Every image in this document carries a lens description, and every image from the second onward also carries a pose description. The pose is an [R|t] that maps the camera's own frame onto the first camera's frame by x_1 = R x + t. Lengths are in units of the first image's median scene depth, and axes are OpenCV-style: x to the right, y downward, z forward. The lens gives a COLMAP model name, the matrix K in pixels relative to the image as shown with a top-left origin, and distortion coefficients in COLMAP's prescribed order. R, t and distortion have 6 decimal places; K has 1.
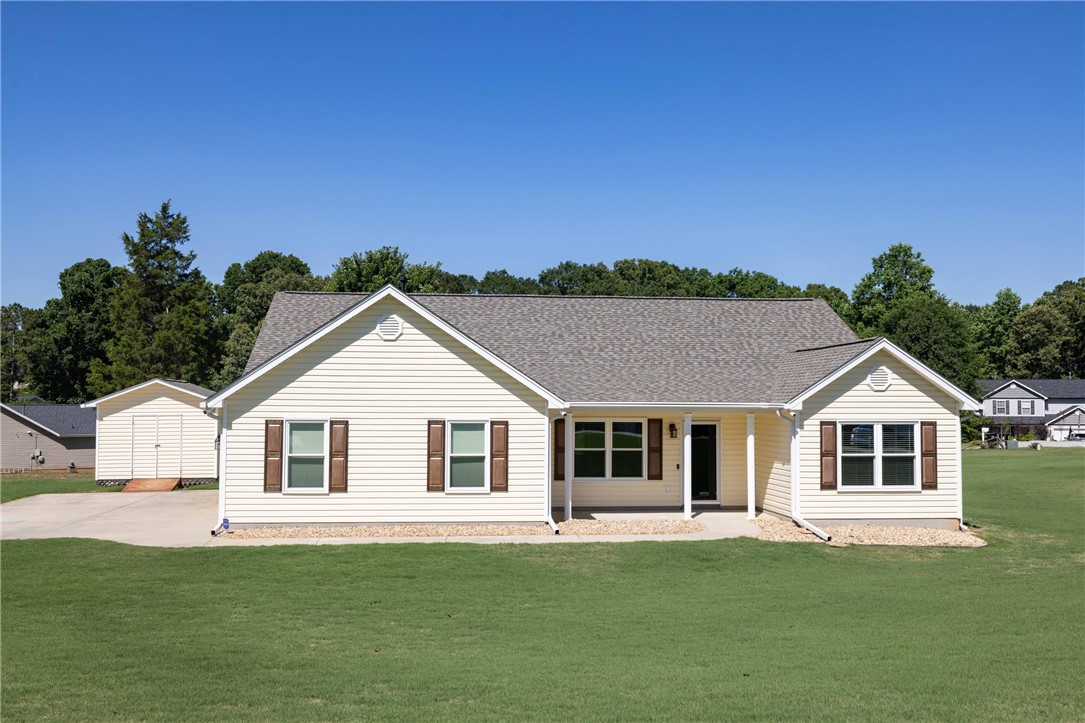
lens RADIAL K [[1042.5, 0, 542.5], [0, 1042.5, 361.5], [0, 0, 1]] dist [0.003803, 0.000245]
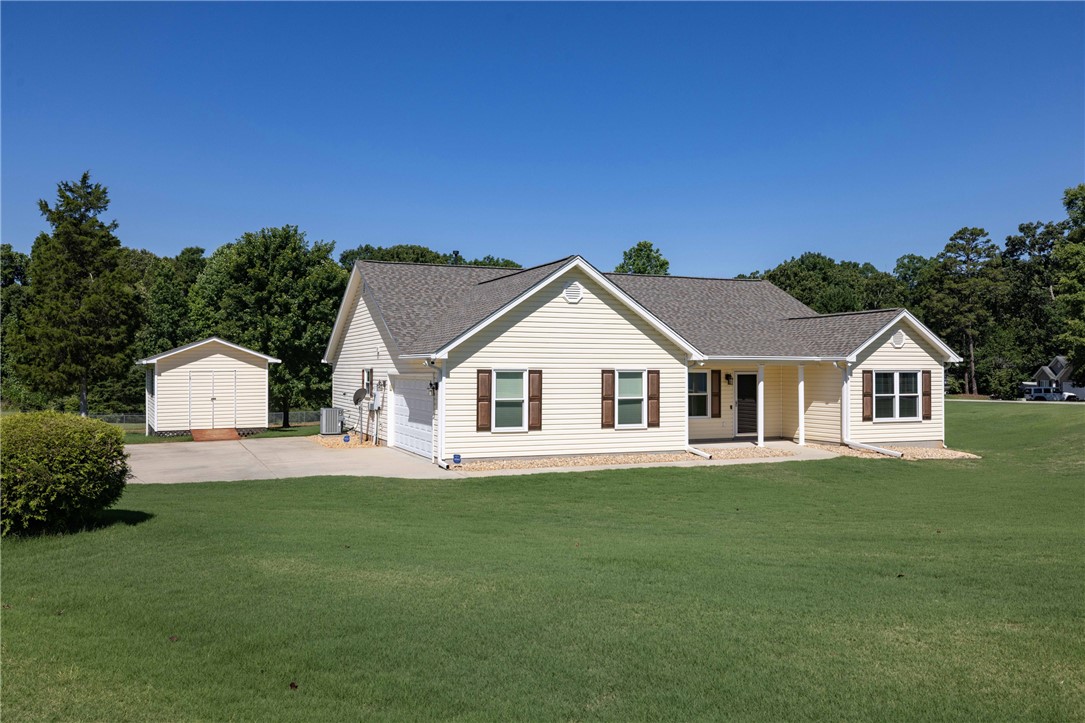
lens RADIAL K [[874.1, 0, 542.5], [0, 874.1, 361.5], [0, 0, 1]] dist [0.001300, 0.000816]
pose [[0.956941, 0.000675, 0.290283, -0.452559], [-0.009945, 0.999487, 0.030460, 0.015818], [-0.290113, -0.032035, 0.956456, 0.045248]]
